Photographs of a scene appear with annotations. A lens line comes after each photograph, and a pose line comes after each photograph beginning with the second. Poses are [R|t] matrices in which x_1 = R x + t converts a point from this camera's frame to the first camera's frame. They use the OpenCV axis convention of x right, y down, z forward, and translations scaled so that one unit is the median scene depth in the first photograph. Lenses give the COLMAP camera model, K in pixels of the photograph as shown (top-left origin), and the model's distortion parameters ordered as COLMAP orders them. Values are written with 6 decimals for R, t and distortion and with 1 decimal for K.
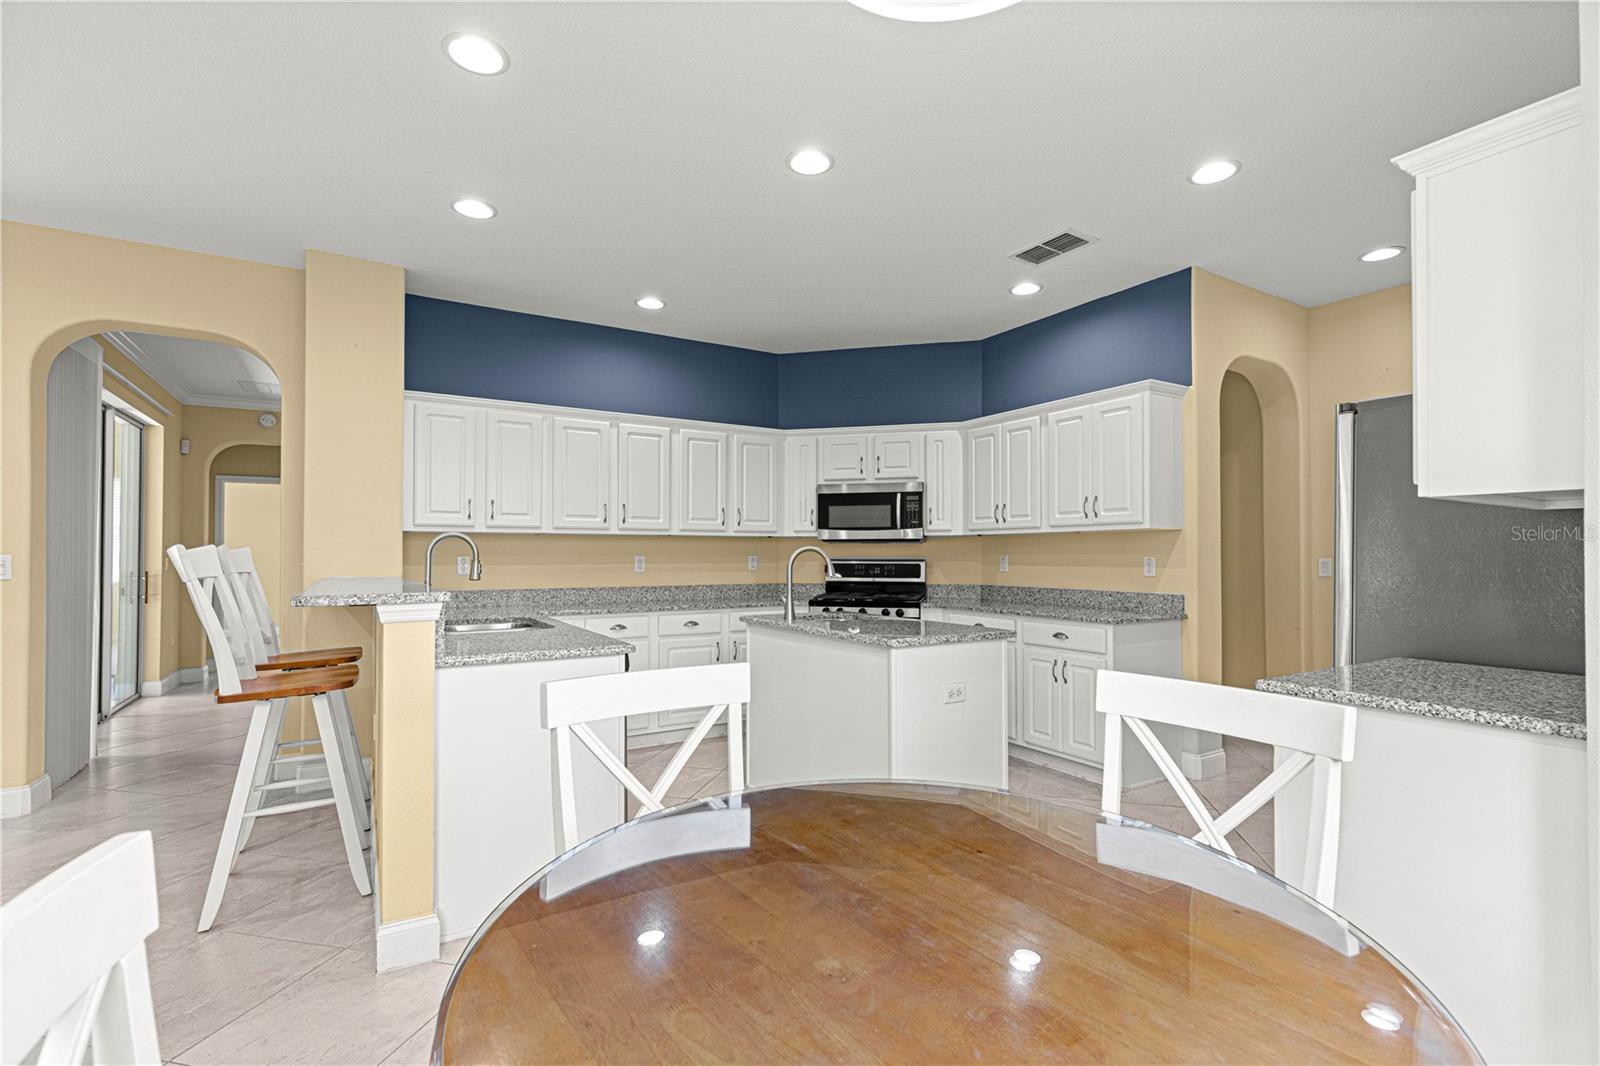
lens RADIAL K [[730.5, 0, 808.2], [0, 730.5, 535.6], [0, 0, 1]] dist [0.003374, 0.000133]
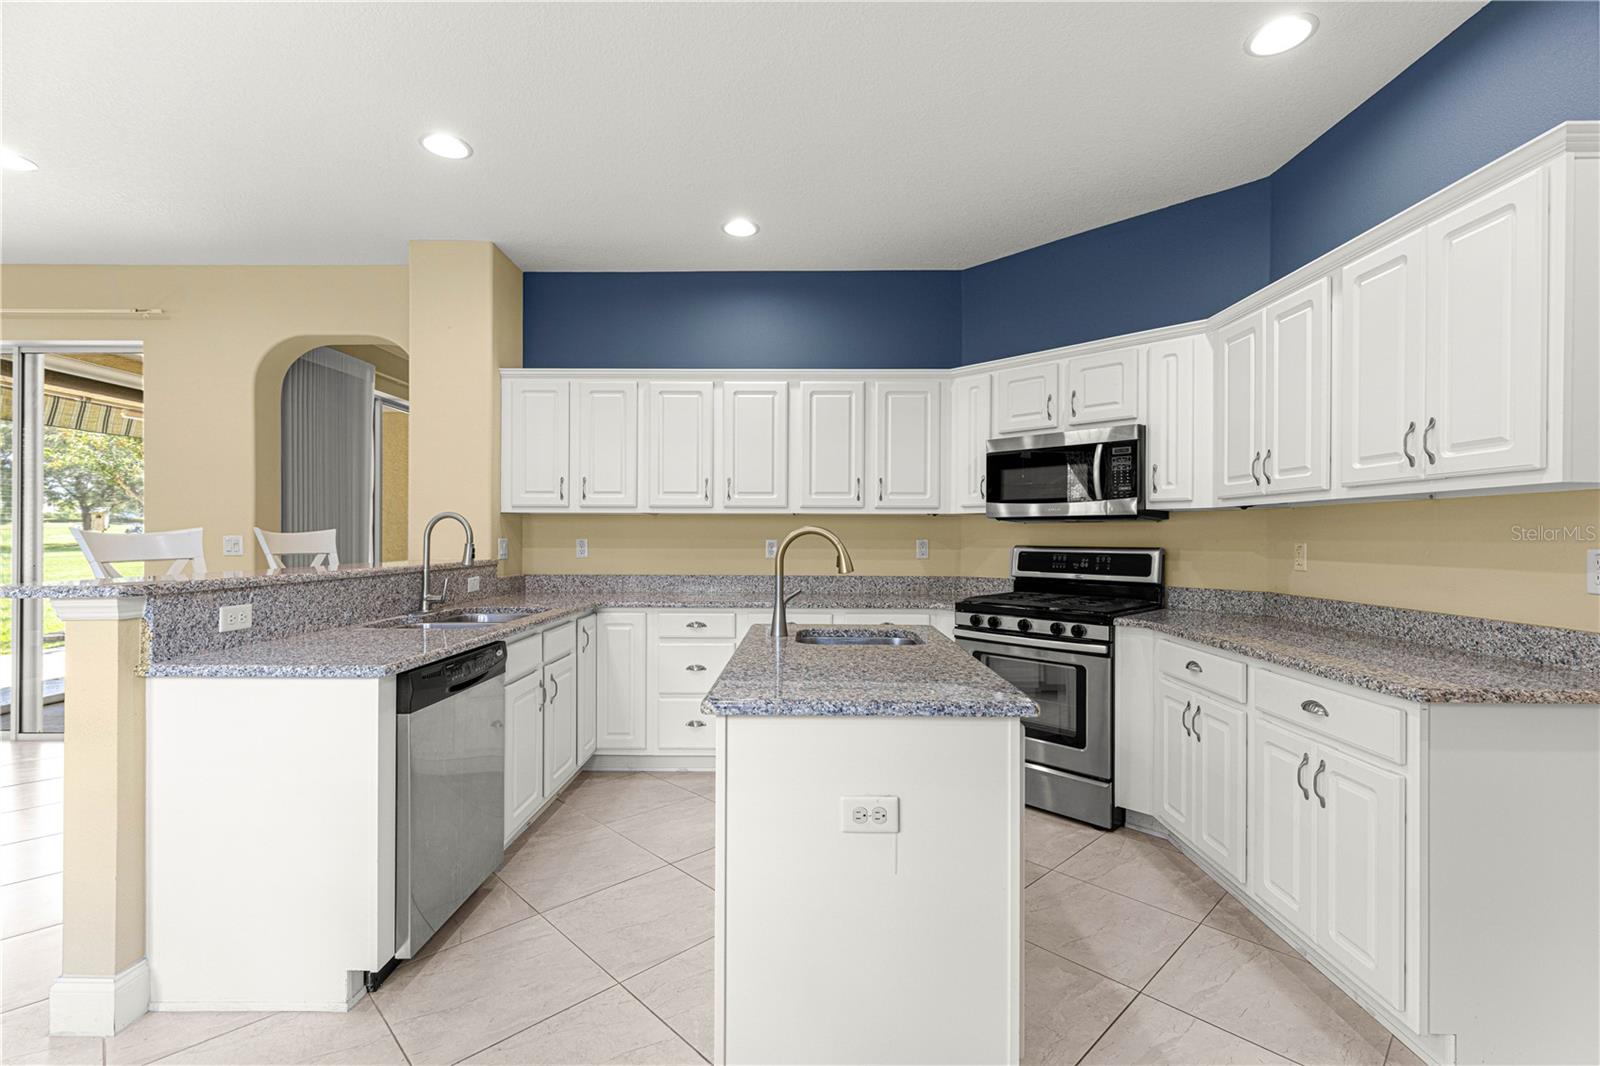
lens RADIAL K [[730.5, 0, 796.9], [0, 730.5, 527.2], [0, 0, 1]] dist [0.003374, 0.000133]
pose [[0.841539, -0.002678, -0.540190, 0.250115], [0.010774, 0.999872, 0.011828, 0.004786], [0.540089, -0.015773, 0.841460, 0.313648]]
